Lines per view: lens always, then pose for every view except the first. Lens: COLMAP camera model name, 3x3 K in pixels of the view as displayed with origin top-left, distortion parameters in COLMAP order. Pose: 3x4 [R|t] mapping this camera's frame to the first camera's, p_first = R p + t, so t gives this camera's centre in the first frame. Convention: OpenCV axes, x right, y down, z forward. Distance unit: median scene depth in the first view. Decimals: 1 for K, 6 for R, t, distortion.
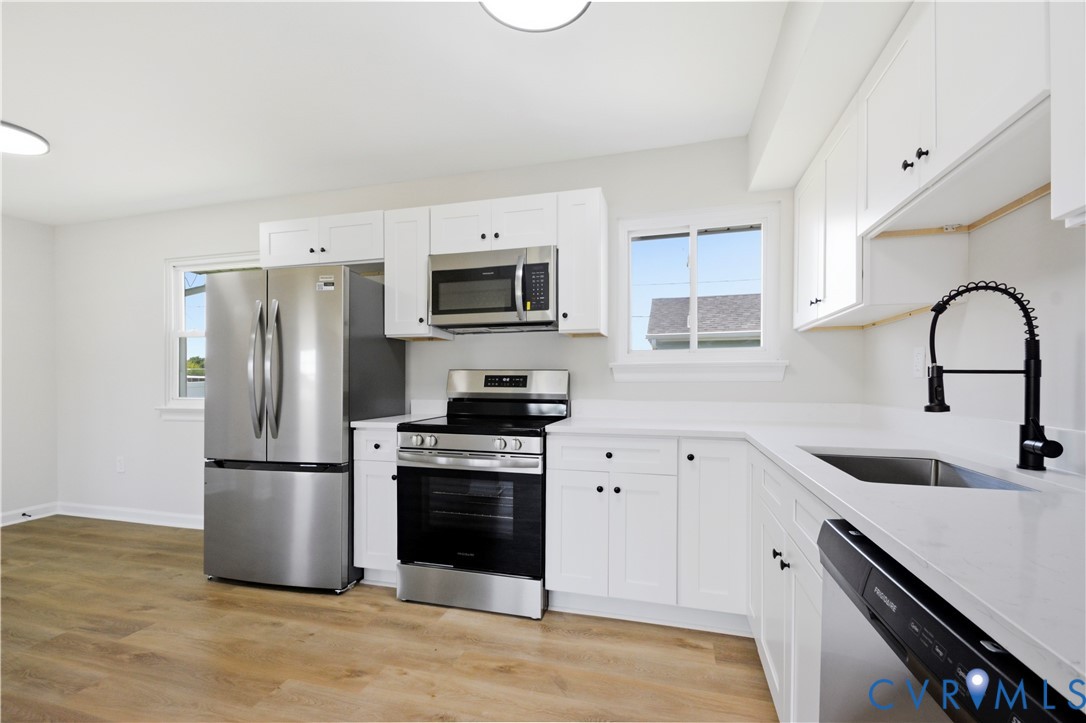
lens RADIAL K [[488.0, 0, 523.8], [0, 488.0, 384.0], [0, 0, 1]] dist [0.014545, -0.000093]
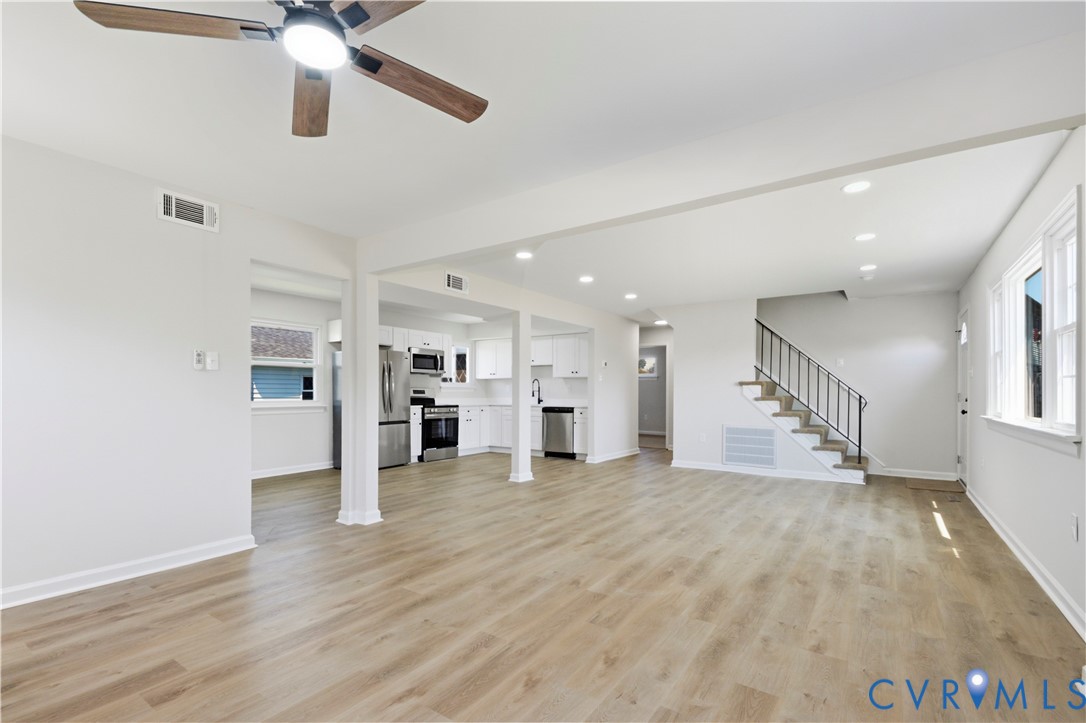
lens RADIAL K [[494.3, 0, 533.6], [0, 494.3, 393.7], [0, 0, 1]] dist [0.016236, -0.000618]
pose [[0.317387, 0.002464, 0.948293, -2.889666], [0.003750, 0.999986, -0.003853, 0.020546], [-0.948289, 0.004779, 0.317373, -0.620798]]
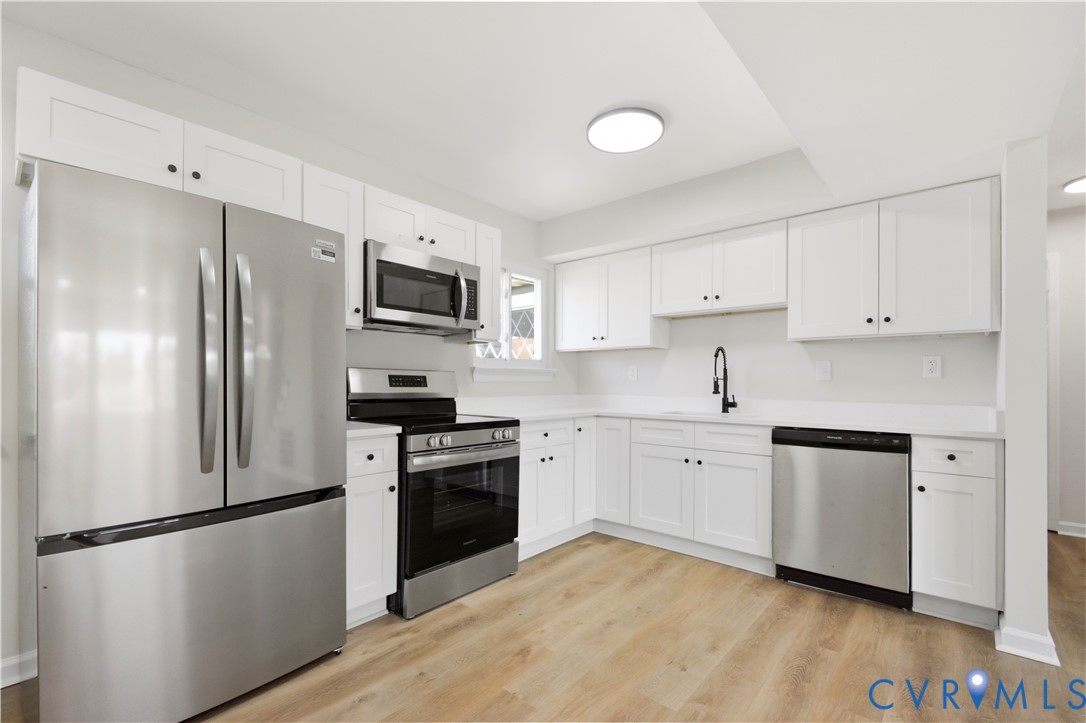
lens RADIAL K [[485.1, 0, 540.3], [0, 485.1, 380.5], [0, 0, 1]] dist [-0.000658, -0.000233]
pose [[0.407401, 0.006299, 0.913228, -0.948814], [0.002066, 0.999967, -0.007819, 0.001809], [-0.913247, 0.005072, 0.407375, 0.387530]]
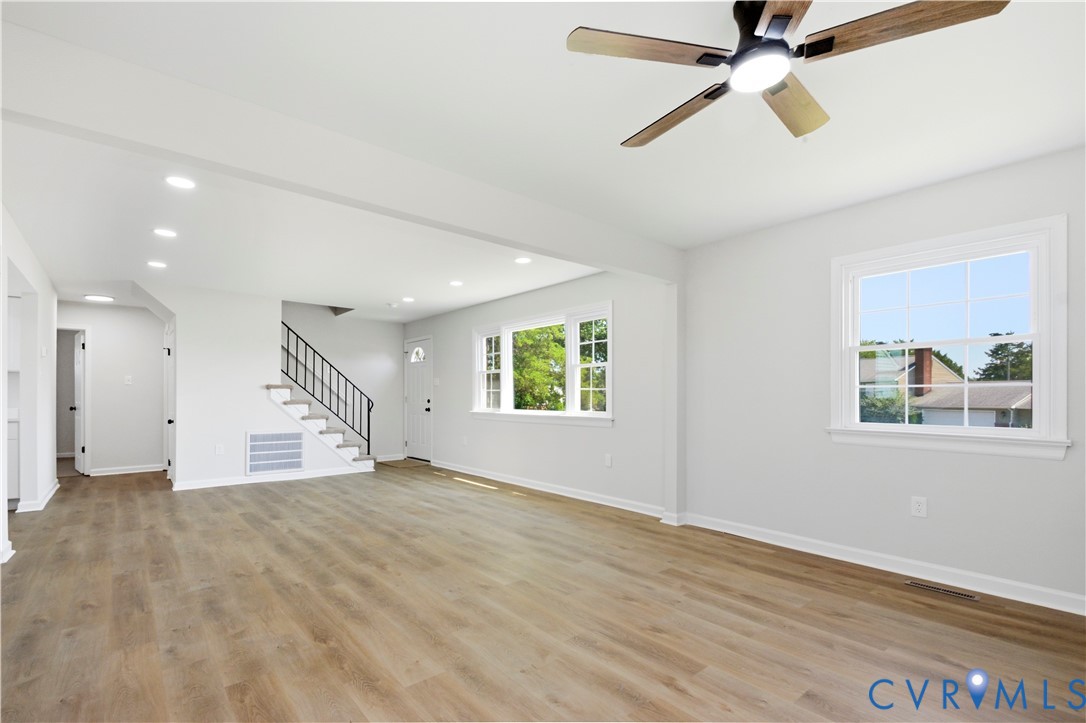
lens RADIAL K [[494.3, 0, 533.6], [0, 494.3, 393.7], [0, 0, 1]] dist [0.016236, -0.000618]
pose [[-0.833194, 0.007064, 0.552936, -2.513976], [0.006826, 0.999974, -0.002490, 0.012354], [-0.552939, 0.001700, -0.833220, 0.497988]]
